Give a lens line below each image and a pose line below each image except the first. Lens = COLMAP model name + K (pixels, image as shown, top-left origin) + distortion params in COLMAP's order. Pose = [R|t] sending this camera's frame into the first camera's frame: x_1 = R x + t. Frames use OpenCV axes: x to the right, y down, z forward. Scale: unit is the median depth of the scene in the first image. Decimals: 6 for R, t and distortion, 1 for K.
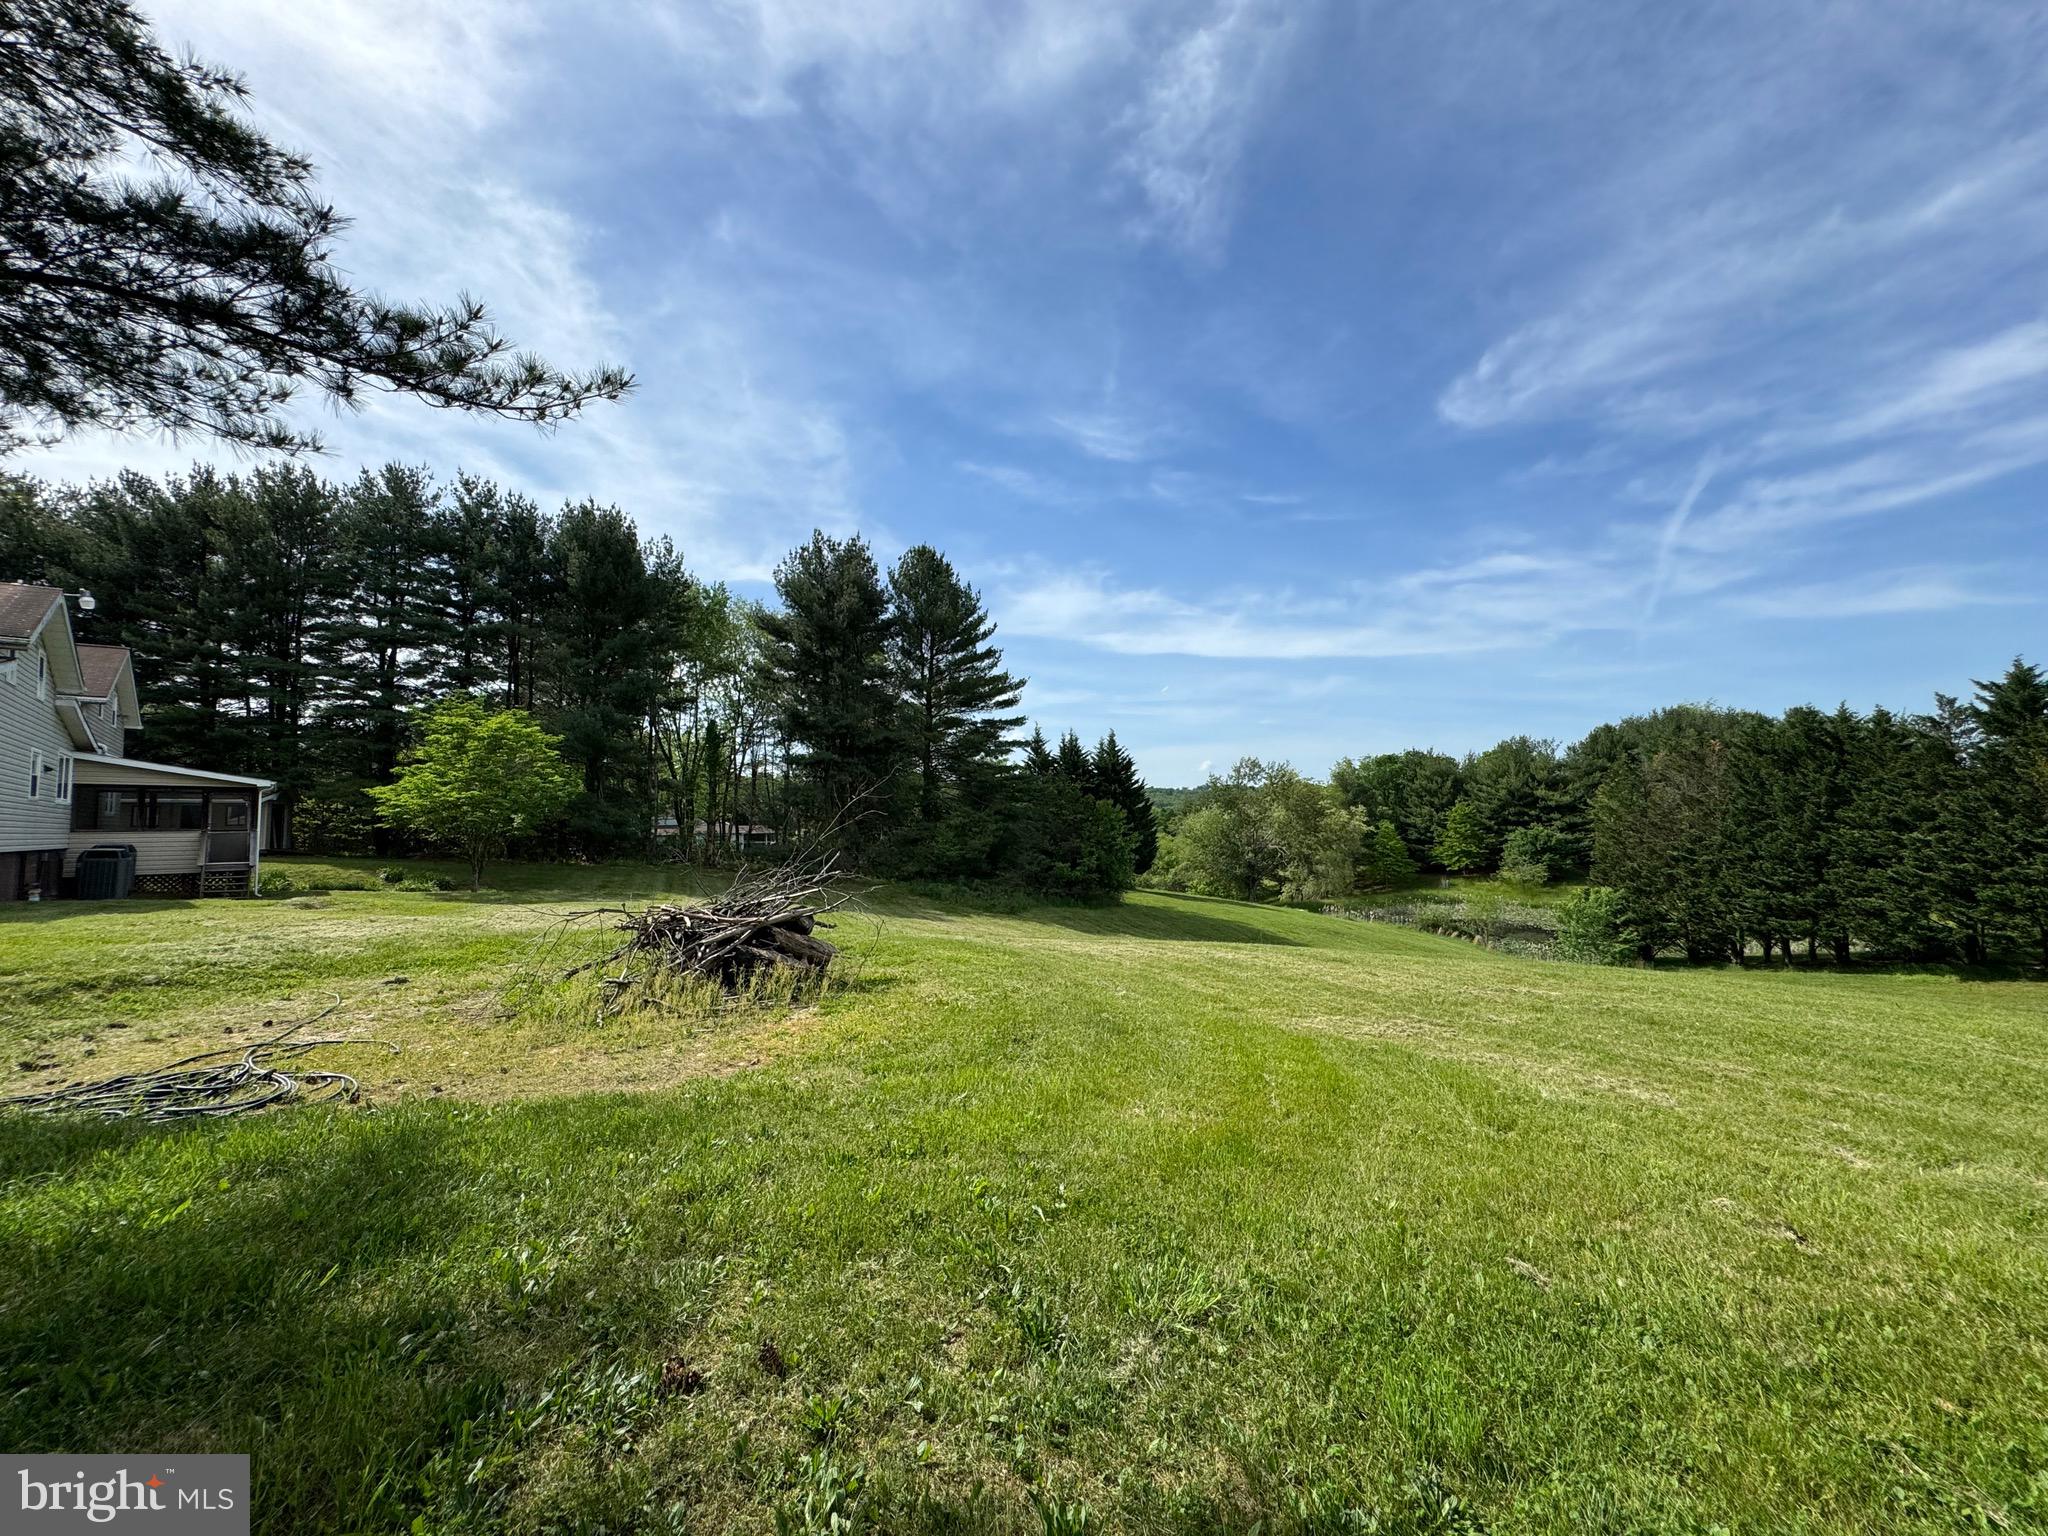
lens RADIAL K [[815.2, 0, 1024.0], [0, 815.2, 768.0], [0, 0, 1]] dist [-0.000694, 0.000021]
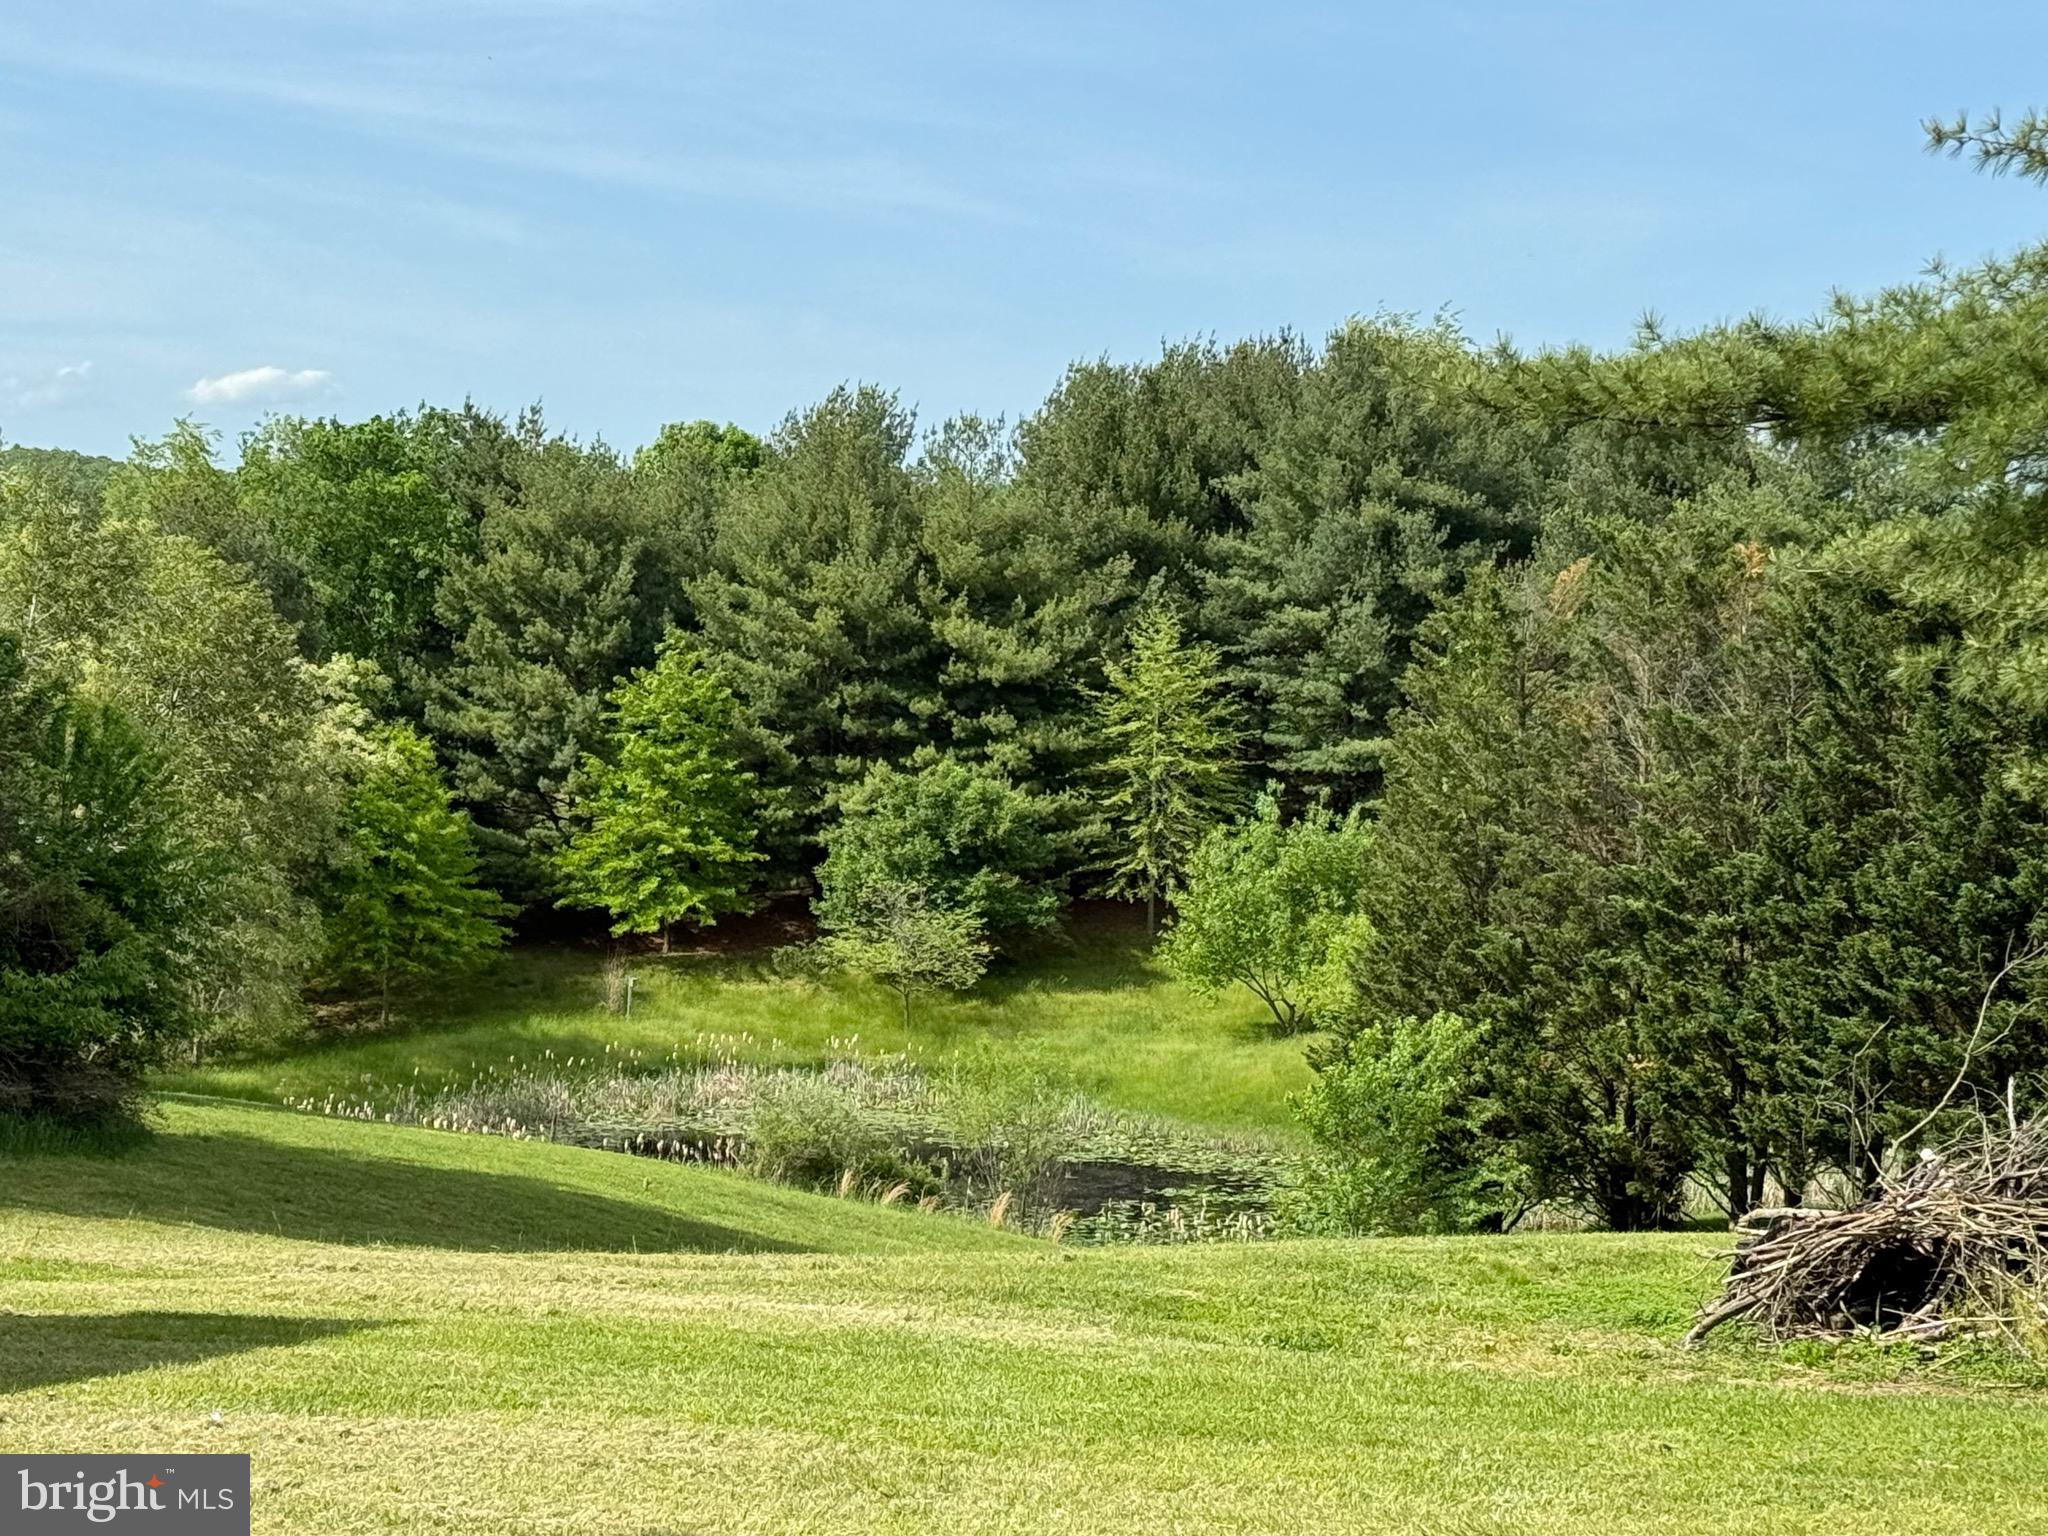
lens RADIAL K [[4376.5, 0, 1024.0], [0, 4376.5, 768.0], [0, 0, 1]] dist [0.074334, 0.378853]
pose [[0.768396, 0.014162, 0.639819, -0.225012], [-0.075318, 0.994808, 0.068435, -0.021956], [-0.635528, -0.100775, 0.765473, -0.064091]]
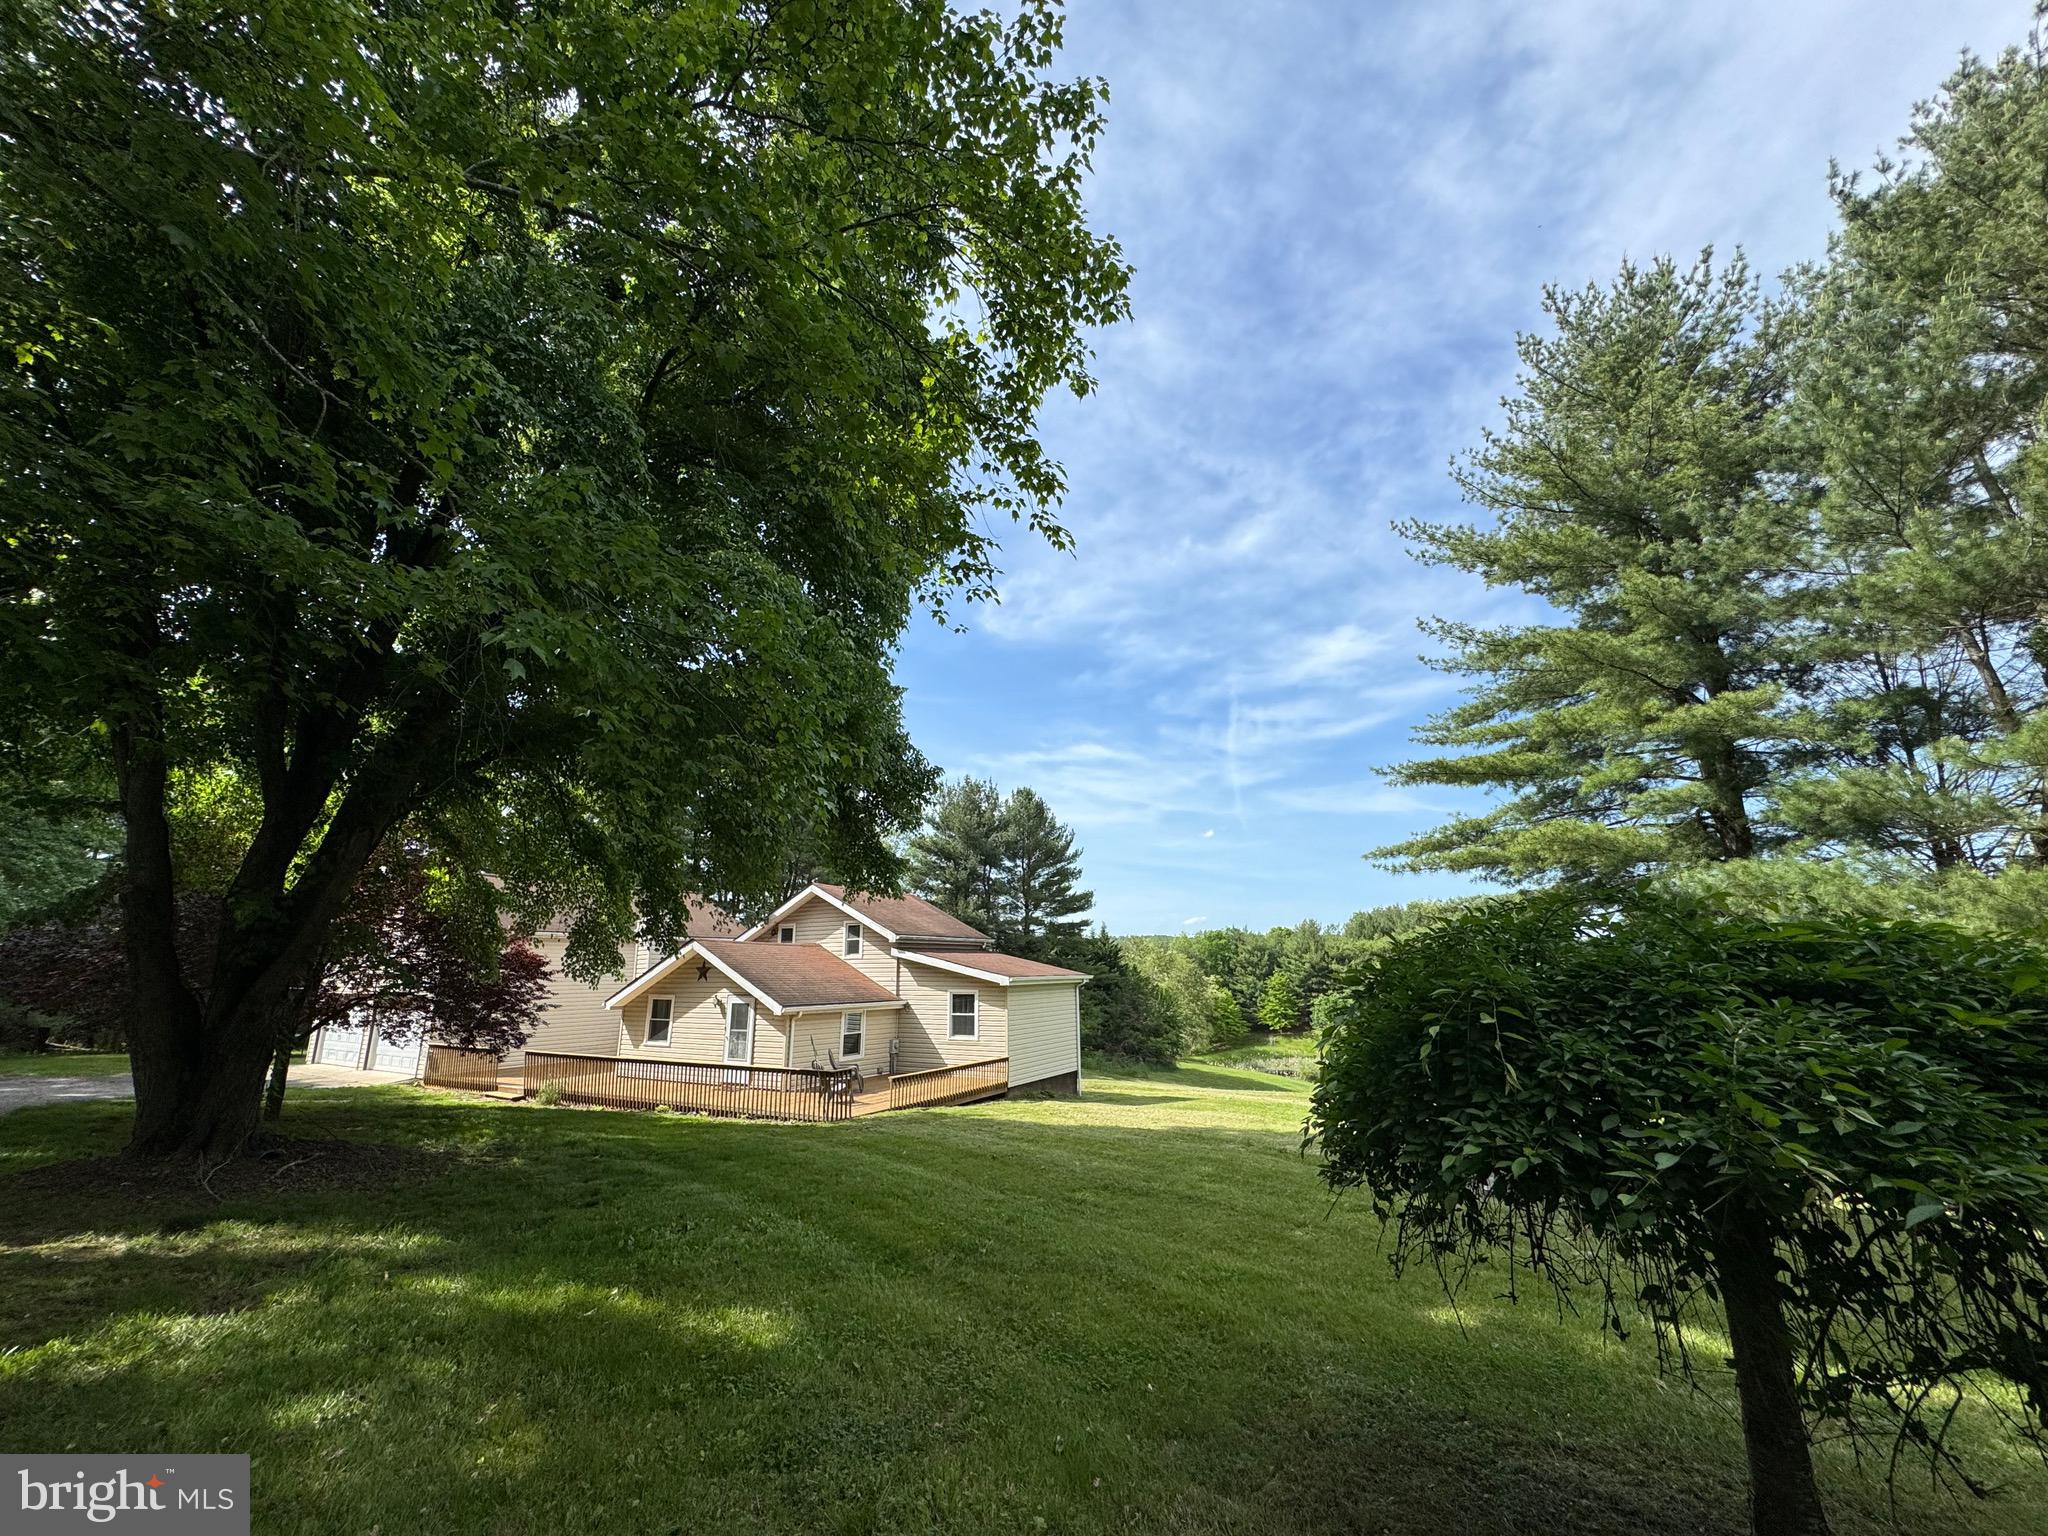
lens RADIAL K [[815.2, 0, 1024.0], [0, 815.2, 768.0], [0, 0, 1]] dist [-0.000694, 0.000021]
pose [[0.952111, 0.081060, 0.294810, -0.245319], [-0.027307, 0.982907, -0.182066, -0.030848], [-0.304530, 0.165297, 0.938051, -0.118846]]
